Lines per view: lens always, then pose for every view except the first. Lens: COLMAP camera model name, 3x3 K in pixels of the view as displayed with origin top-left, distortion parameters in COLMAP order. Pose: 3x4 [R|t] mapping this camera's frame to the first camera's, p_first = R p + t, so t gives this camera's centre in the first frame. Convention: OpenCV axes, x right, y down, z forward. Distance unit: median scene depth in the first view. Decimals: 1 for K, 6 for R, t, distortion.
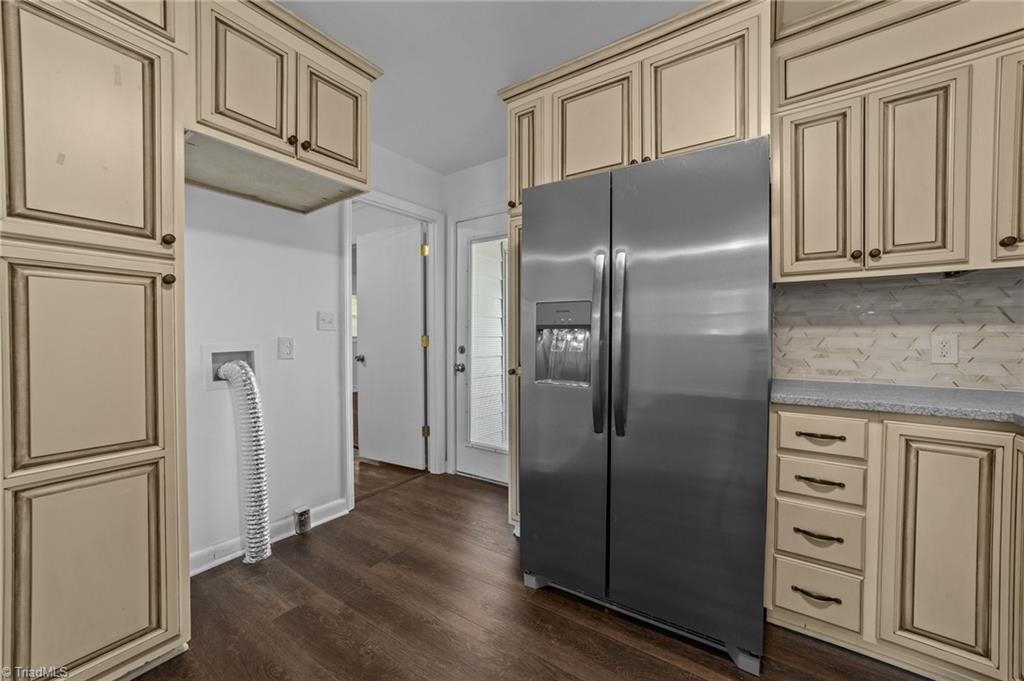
lens RADIAL K [[394.3, 0, 505.4], [0, 394.3, 340.1], [0, 0, 1]] dist [-0.010734, 0.003031]
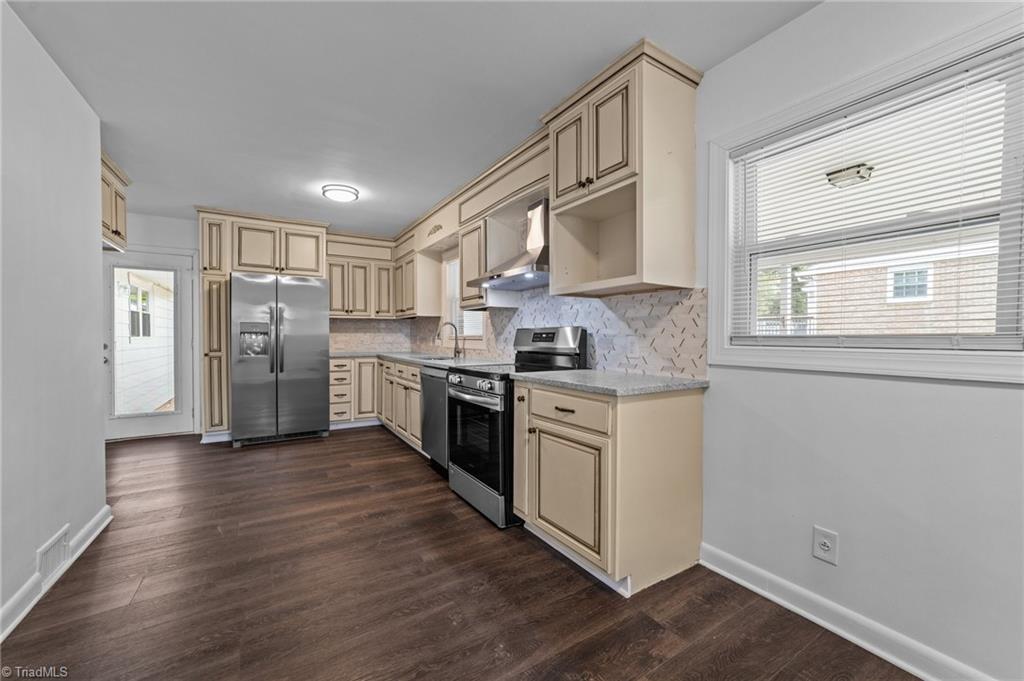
lens RADIAL K [[394.3, 0, 510.0], [0, 394.3, 340.2], [0, 0, 1]] dist [-0.010734, 0.003031]
pose [[0.381751, -0.010991, 0.924200, -1.582737], [0.008864, 0.999927, 0.008230, 0.008263], [-0.924223, 0.005050, 0.381820, -1.474692]]
